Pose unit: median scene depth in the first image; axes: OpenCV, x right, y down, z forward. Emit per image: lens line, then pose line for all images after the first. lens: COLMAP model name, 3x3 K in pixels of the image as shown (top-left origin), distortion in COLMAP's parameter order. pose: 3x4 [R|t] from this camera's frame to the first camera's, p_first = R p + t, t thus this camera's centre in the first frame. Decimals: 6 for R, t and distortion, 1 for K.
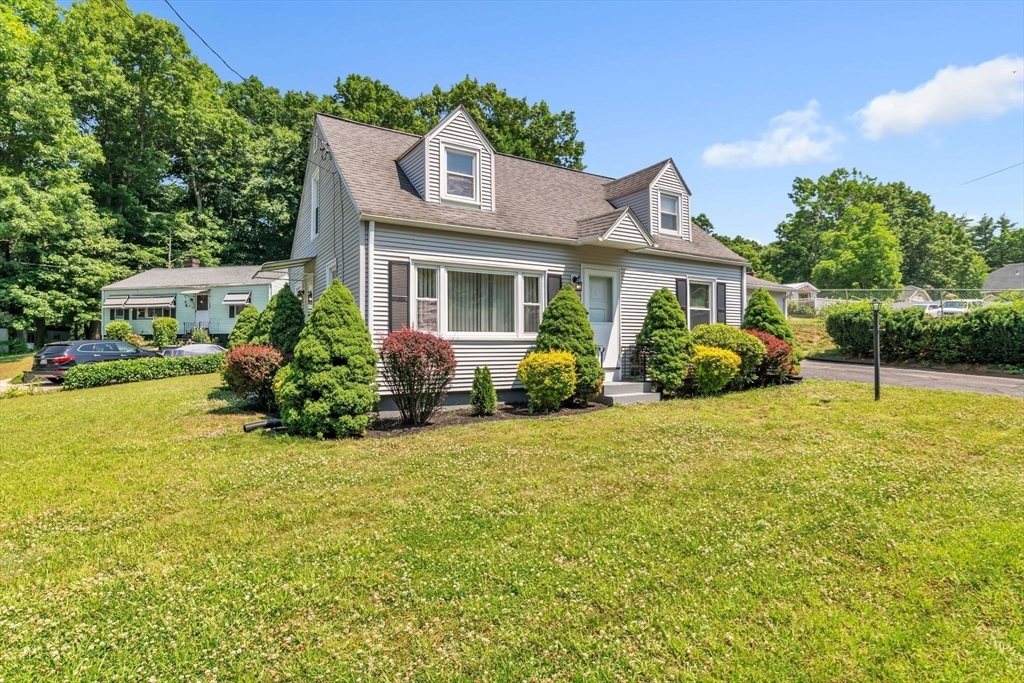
lens RADIAL K [[504.2, 0, 504.6], [0, 504.2, 342.8], [0, 0, 1]] dist [-0.016792, 0.009357]
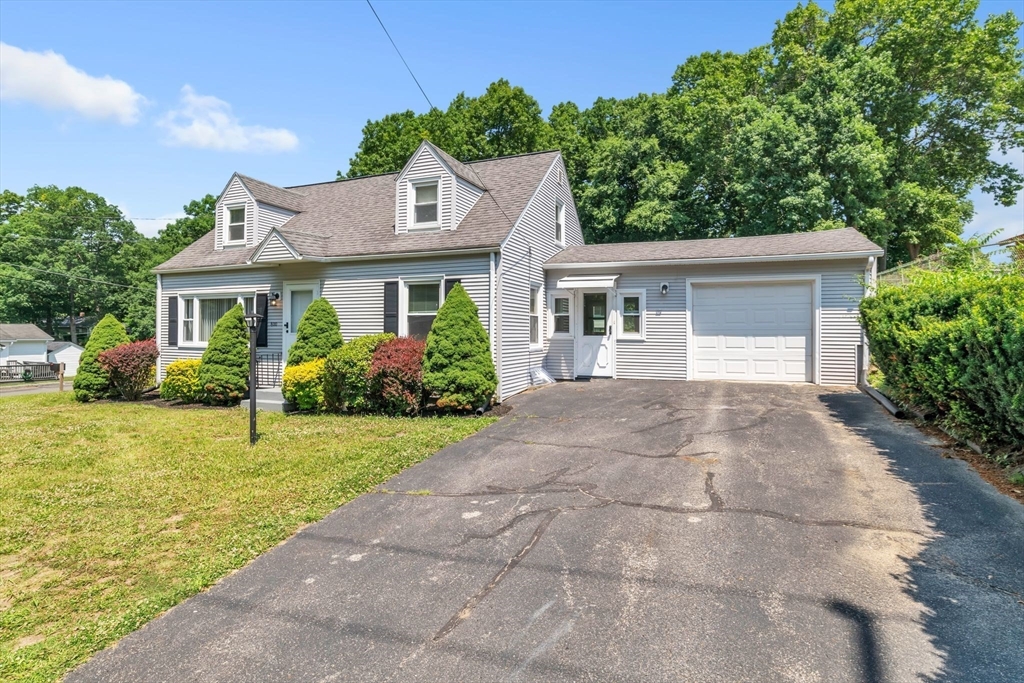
lens RADIAL K [[504.2, 0, 512.2], [0, 504.2, 332.6], [0, 0, 1]] dist [-0.016792, 0.009357]
pose [[0.610811, 0.007049, -0.791745, 1.413260], [-0.001794, 0.999970, 0.007519, -0.054169], [0.791774, -0.003172, 0.610806, 0.752430]]
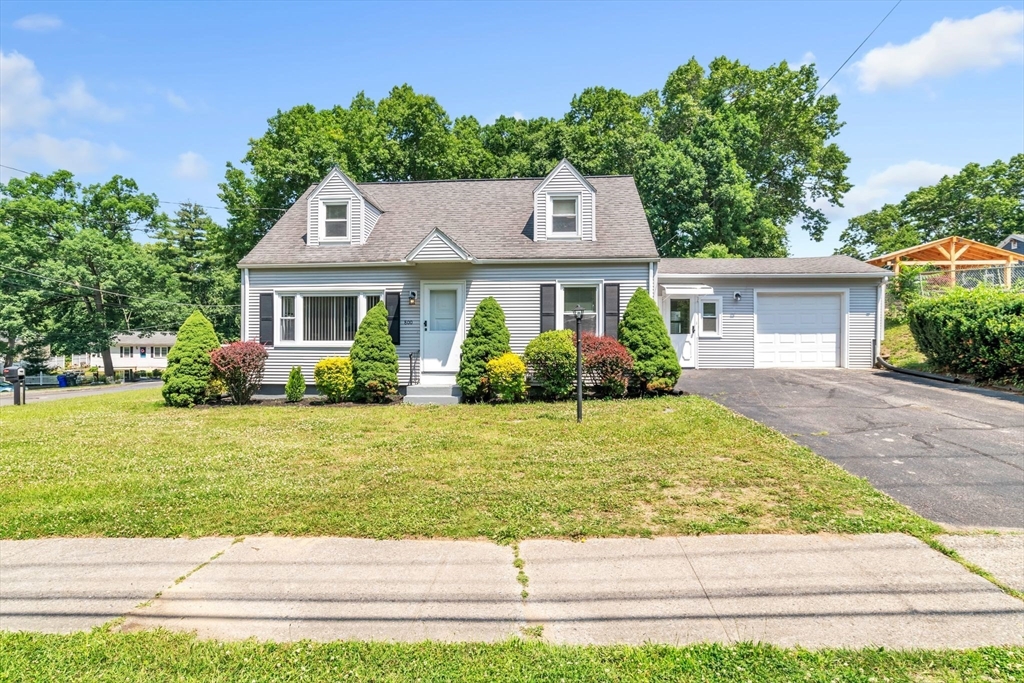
lens RADIAL K [[504.2, 0, 509.2], [0, 504.2, 344.5], [0, 0, 1]] dist [-0.016792, 0.009357]
pose [[0.816694, 0.005827, -0.577042, 1.027143], [0.000009, 0.999949, 0.010110, -0.023656], [0.577071, -0.008262, 0.816652, 0.183843]]
